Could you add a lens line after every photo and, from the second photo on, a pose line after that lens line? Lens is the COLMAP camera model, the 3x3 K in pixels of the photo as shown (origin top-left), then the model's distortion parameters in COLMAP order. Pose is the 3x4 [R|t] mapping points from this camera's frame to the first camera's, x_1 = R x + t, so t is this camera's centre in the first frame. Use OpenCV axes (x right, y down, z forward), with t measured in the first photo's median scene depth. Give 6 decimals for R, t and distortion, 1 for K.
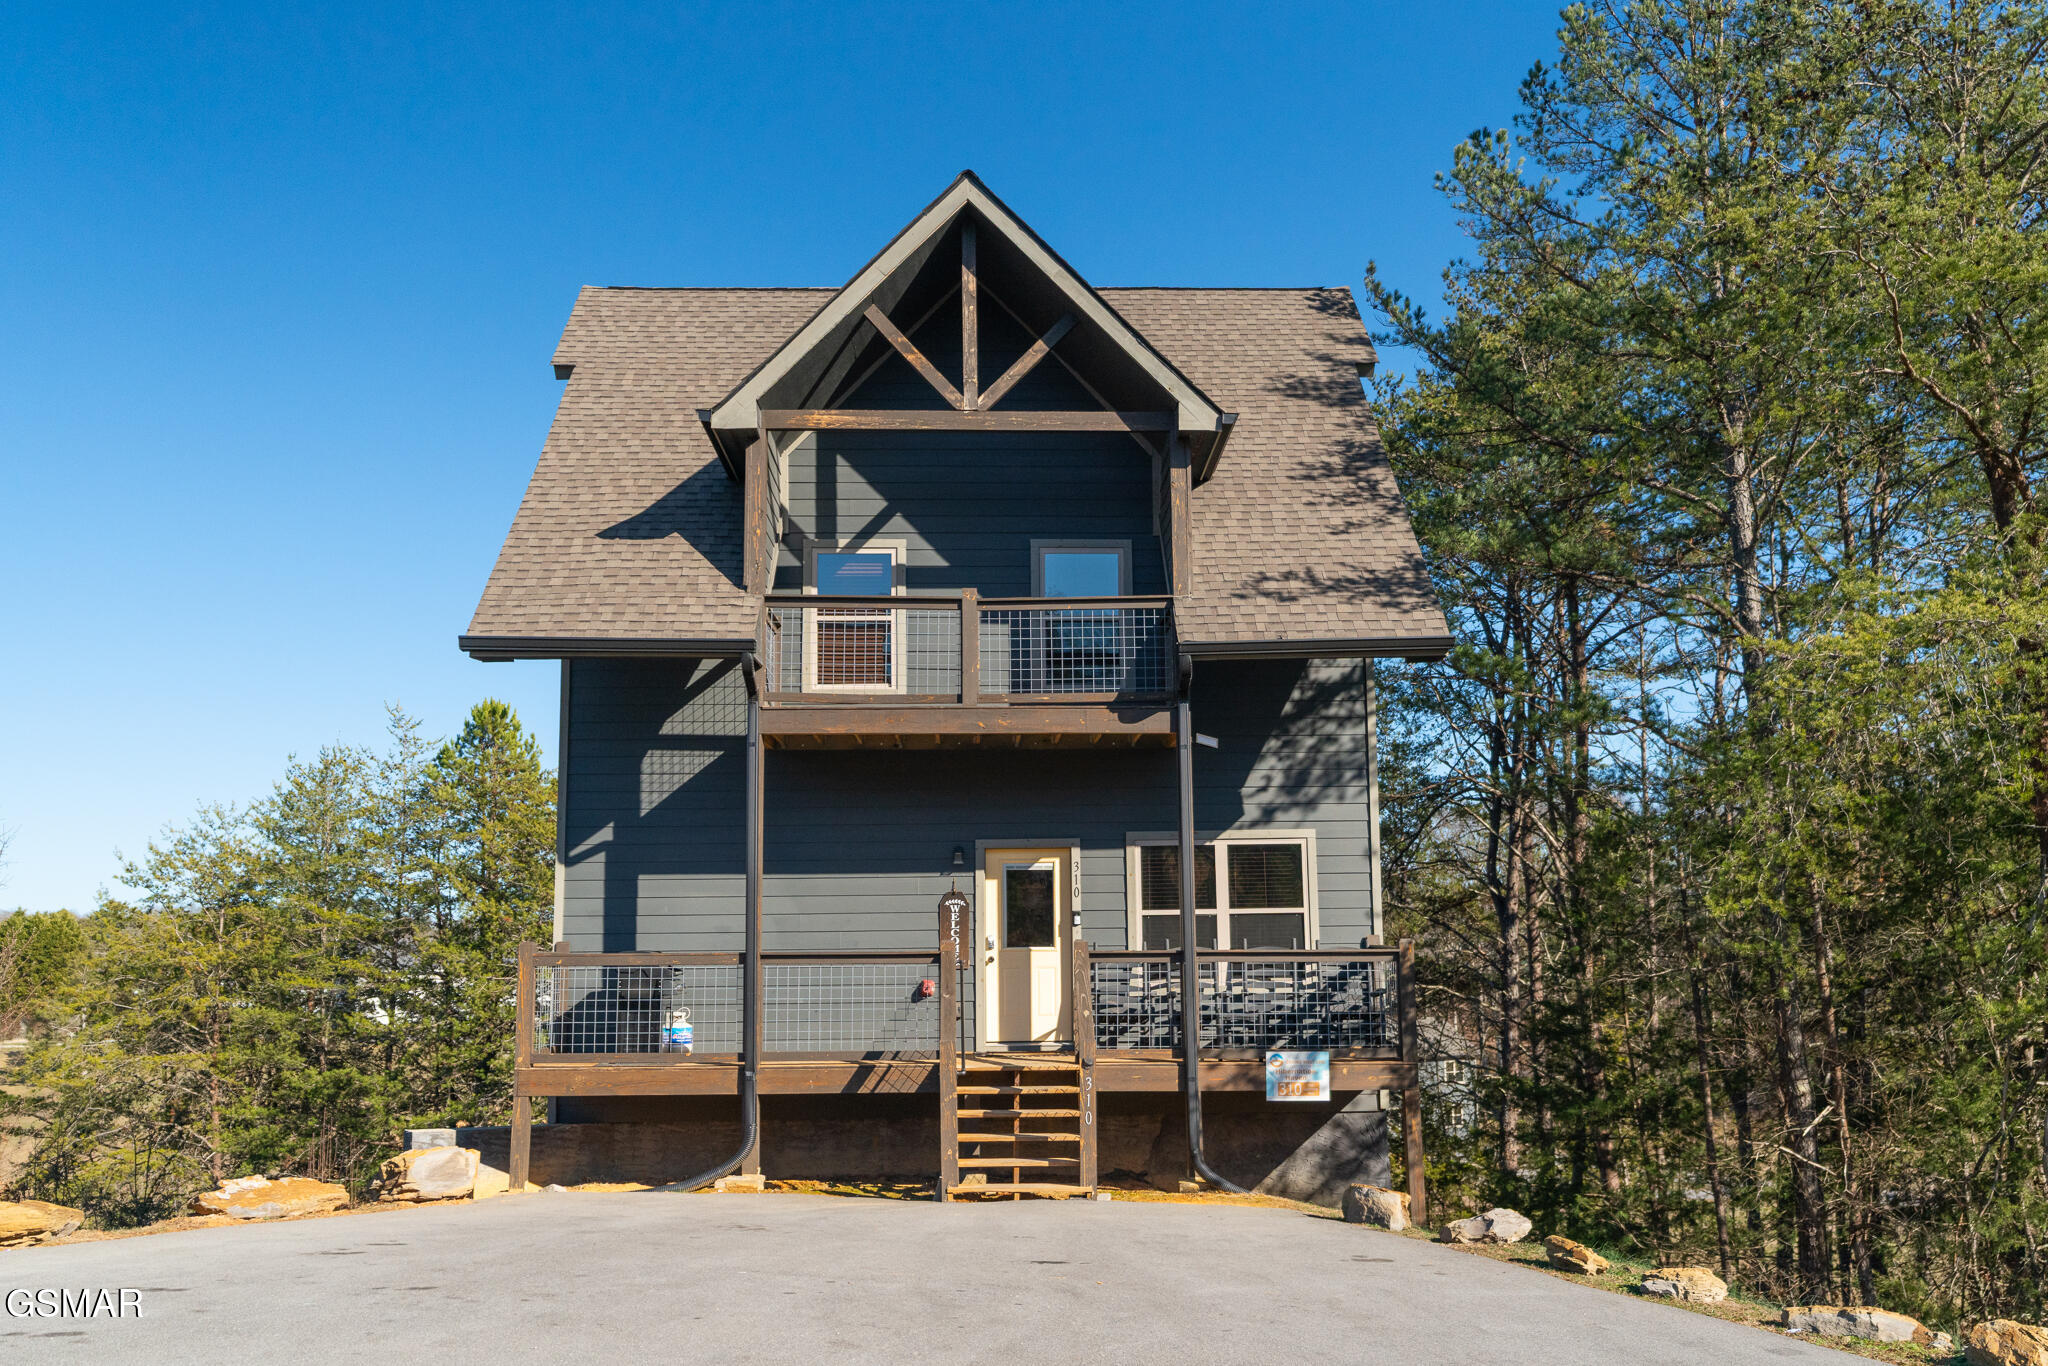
lens RADIAL K [[1691.8, 0, 953.1], [0, 1691.8, 698.1], [0, 0, 1]] dist [-0.005607, -0.001160]
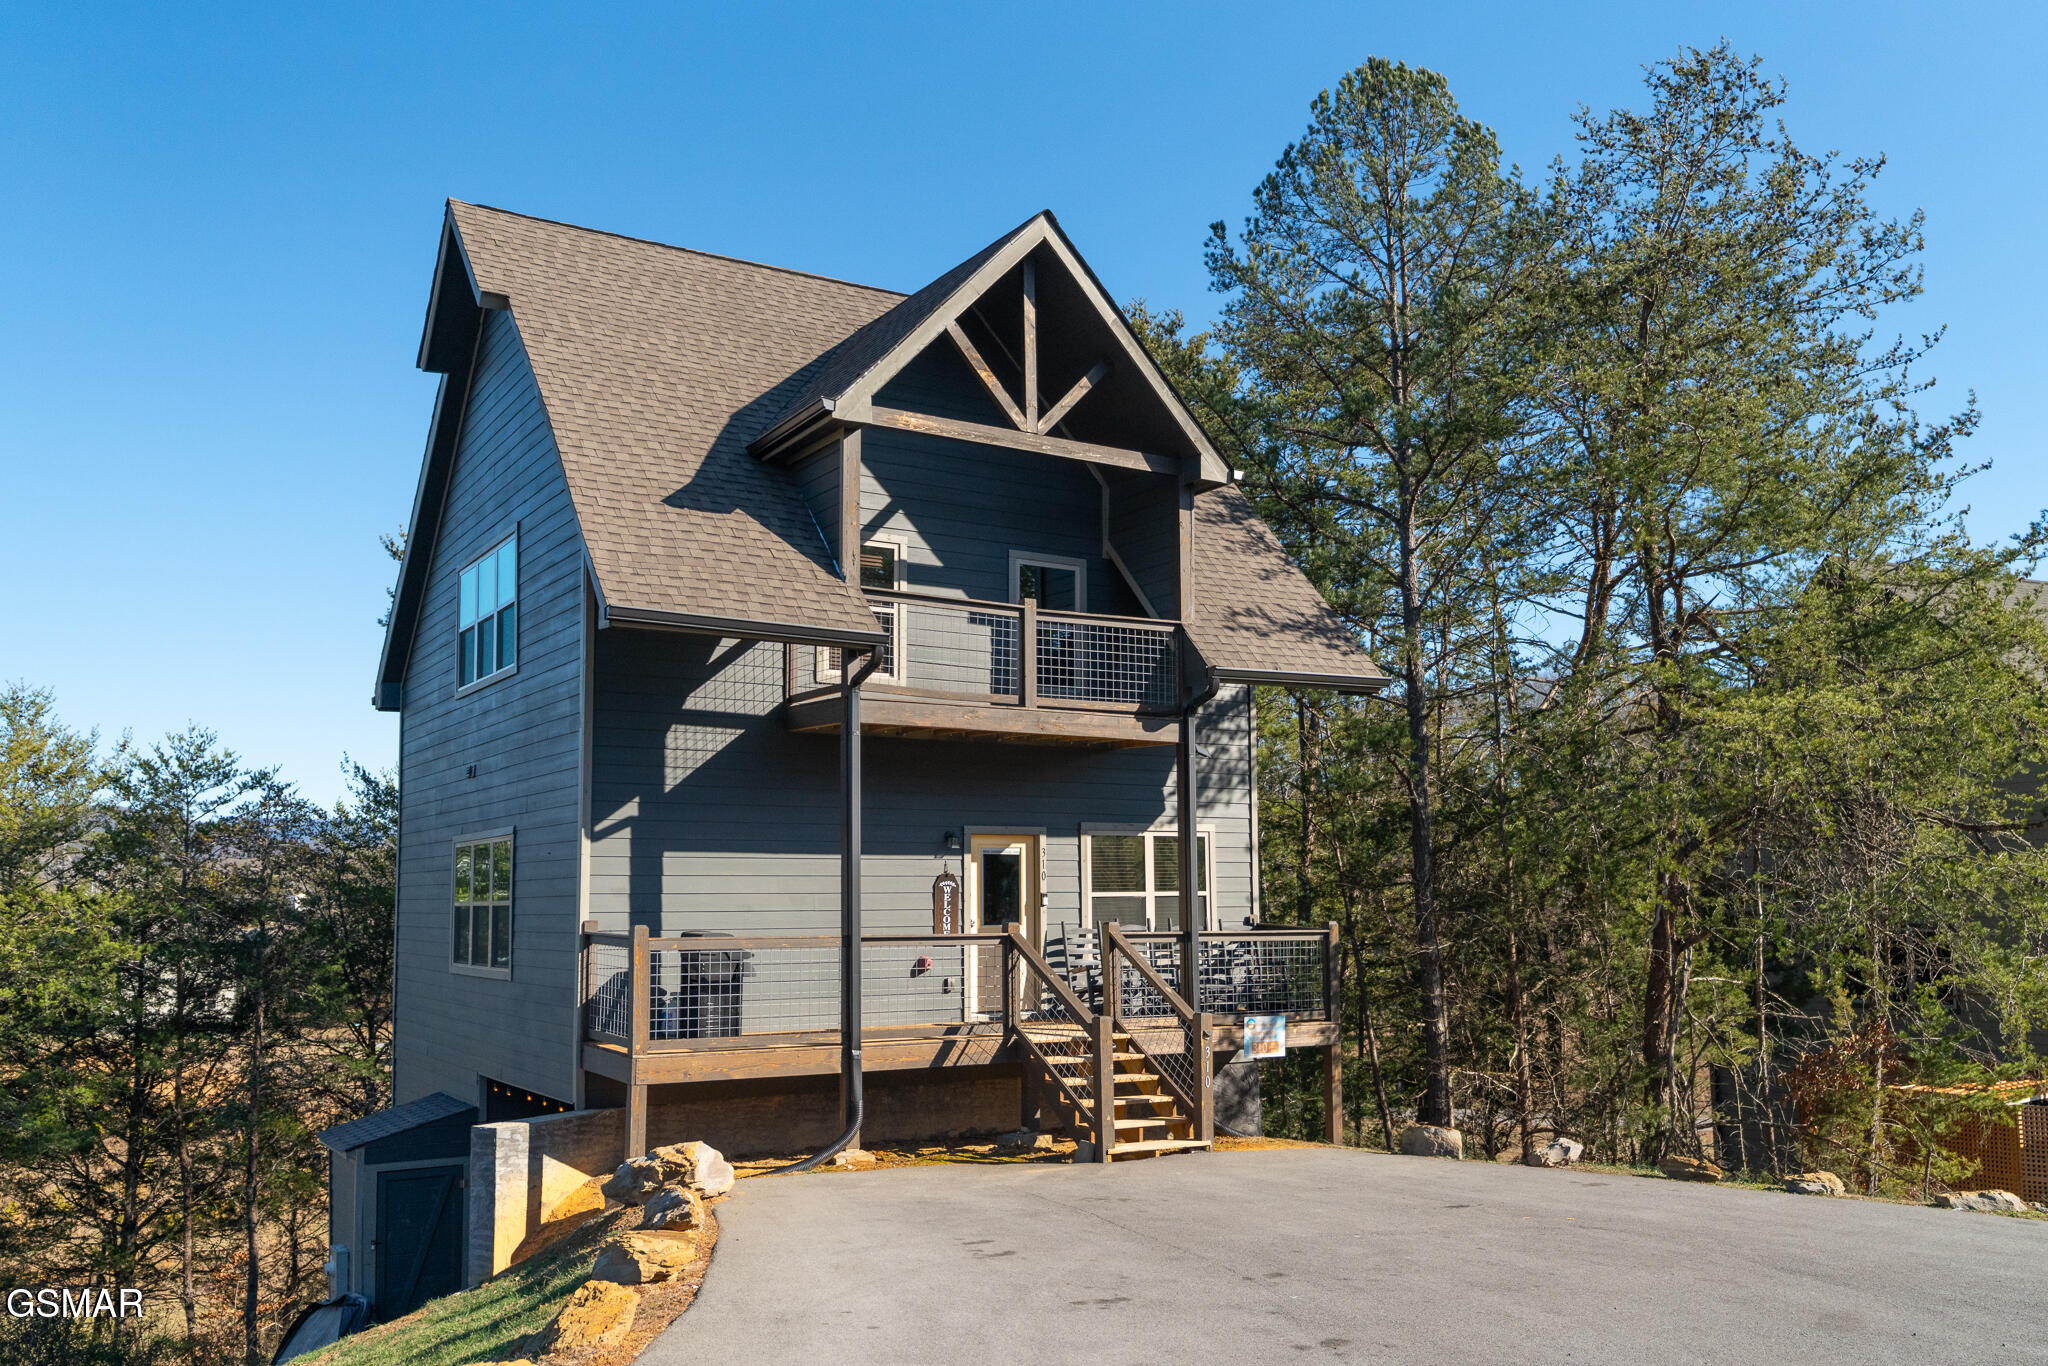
lens RADIAL K [[1691.8, 0, 917.2], [0, 1691.8, 690.9], [0, 0, 1]] dist [-0.005607, -0.001160]
pose [[0.871136, 0.066225, 0.486556, -0.547053], [-0.084007, 0.996355, 0.014794, -0.015370], [-0.483803, -0.053762, 0.873524, 0.080386]]
